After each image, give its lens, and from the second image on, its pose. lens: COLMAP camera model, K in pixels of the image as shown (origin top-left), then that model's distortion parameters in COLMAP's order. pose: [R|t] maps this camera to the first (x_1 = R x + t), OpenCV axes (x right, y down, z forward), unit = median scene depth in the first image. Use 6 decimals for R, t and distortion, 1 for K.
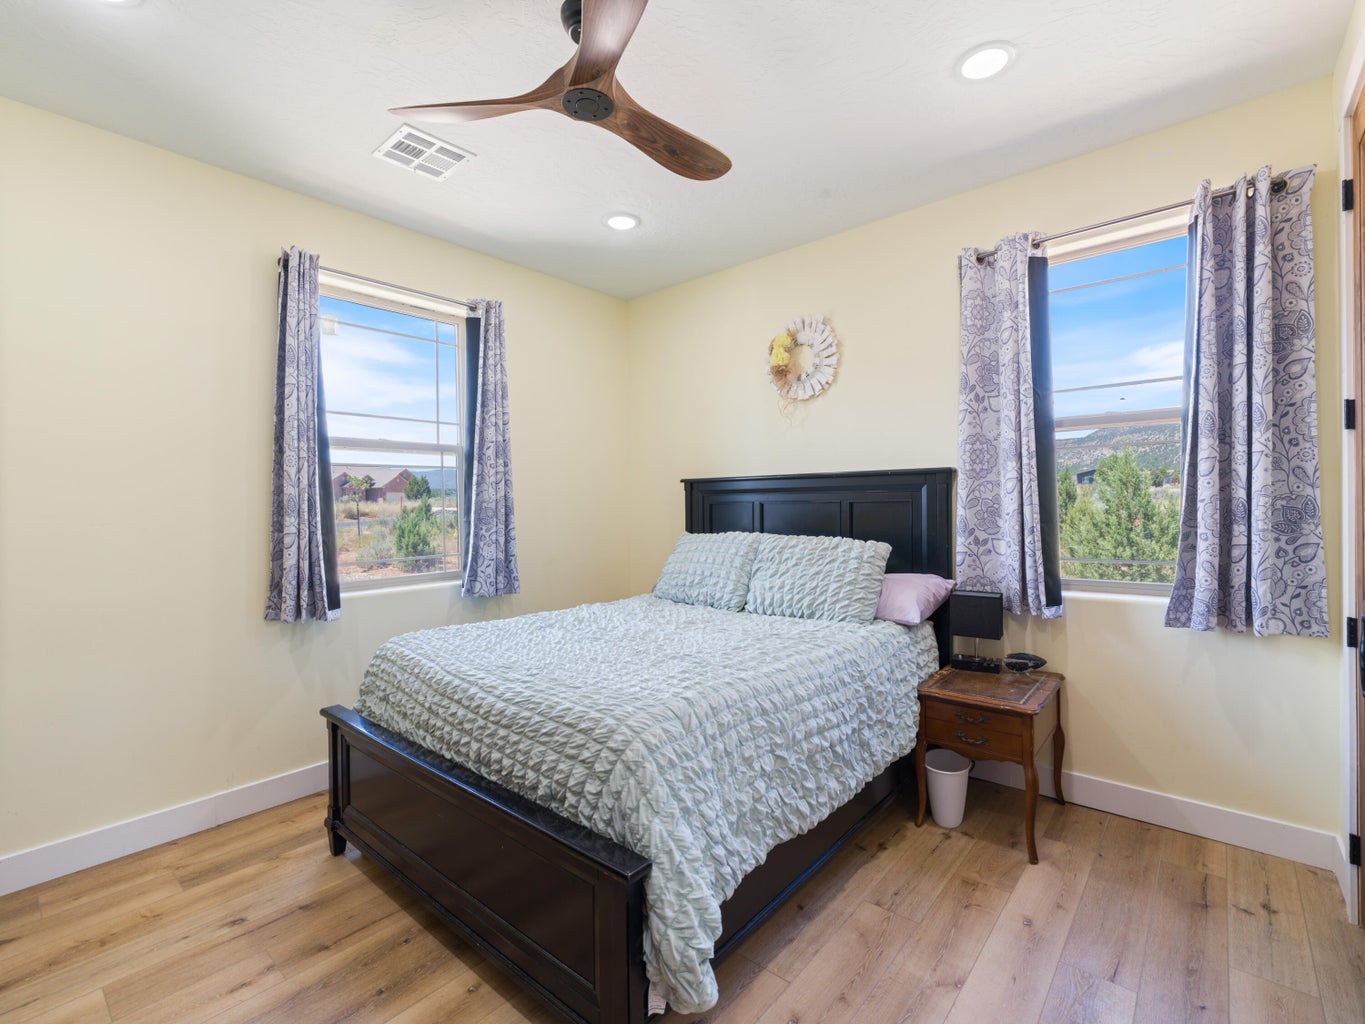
lens RADIAL K [[630.0, 0, 680.9], [0, 630.0, 510.0], [0, 0, 1]] dist [-0.002202, 0.000166]
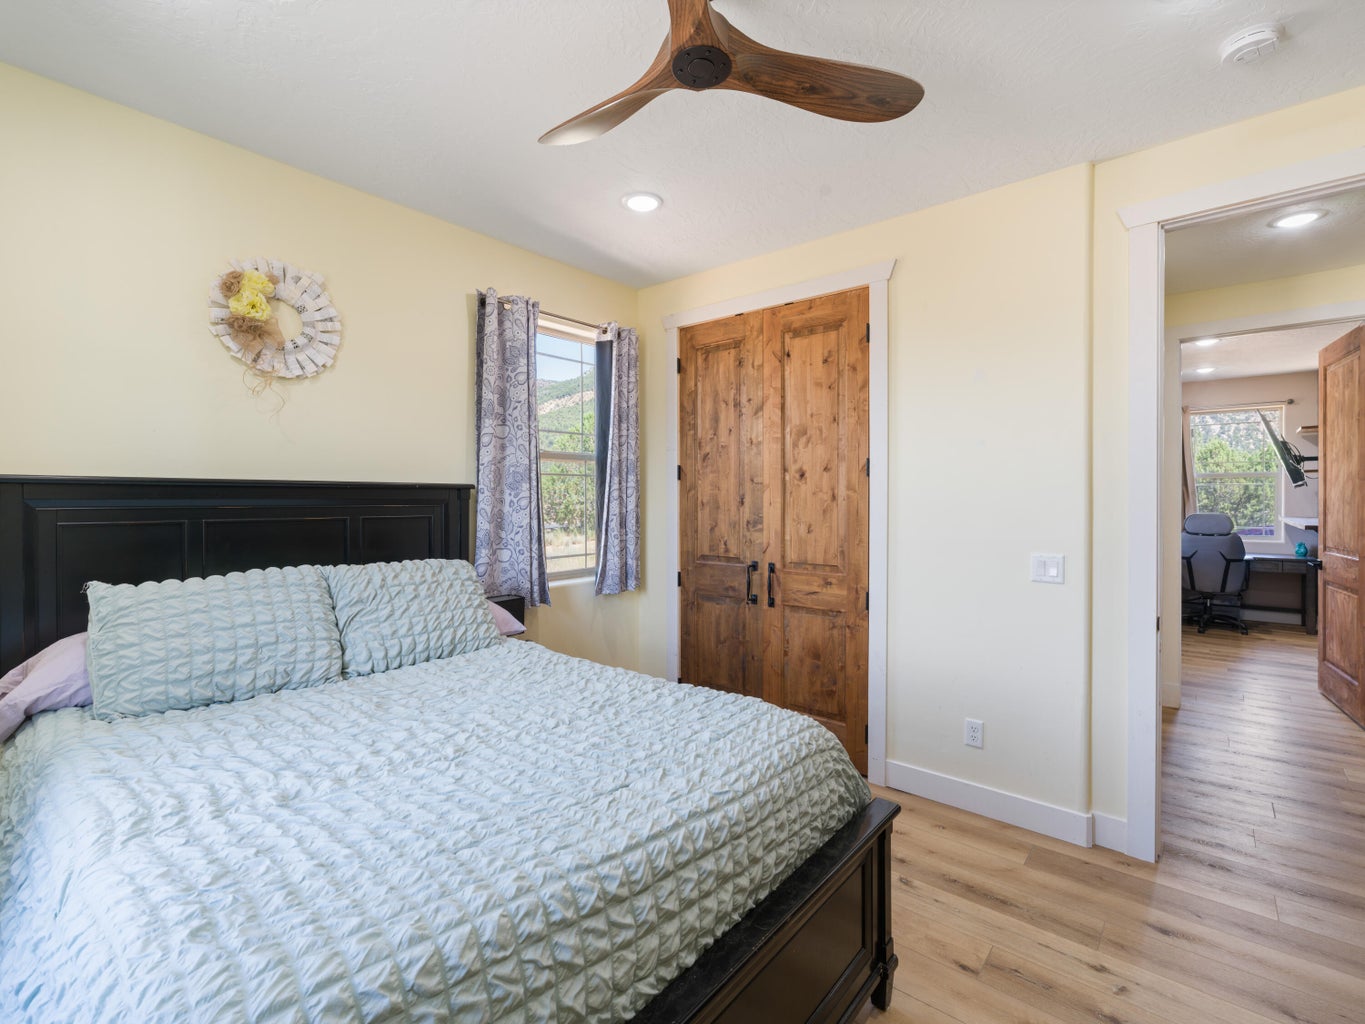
lens RADIAL K [[630.0, 0, 683.3], [0, 630.0, 500.9], [0, 0, 1]] dist [-0.002202, 0.000166]
pose [[-0.024733, -0.001249, 0.999693, -0.559609], [0.005877, 0.999982, 0.001395, -0.033700], [-0.999677, 0.005910, -0.024725, 0.583862]]
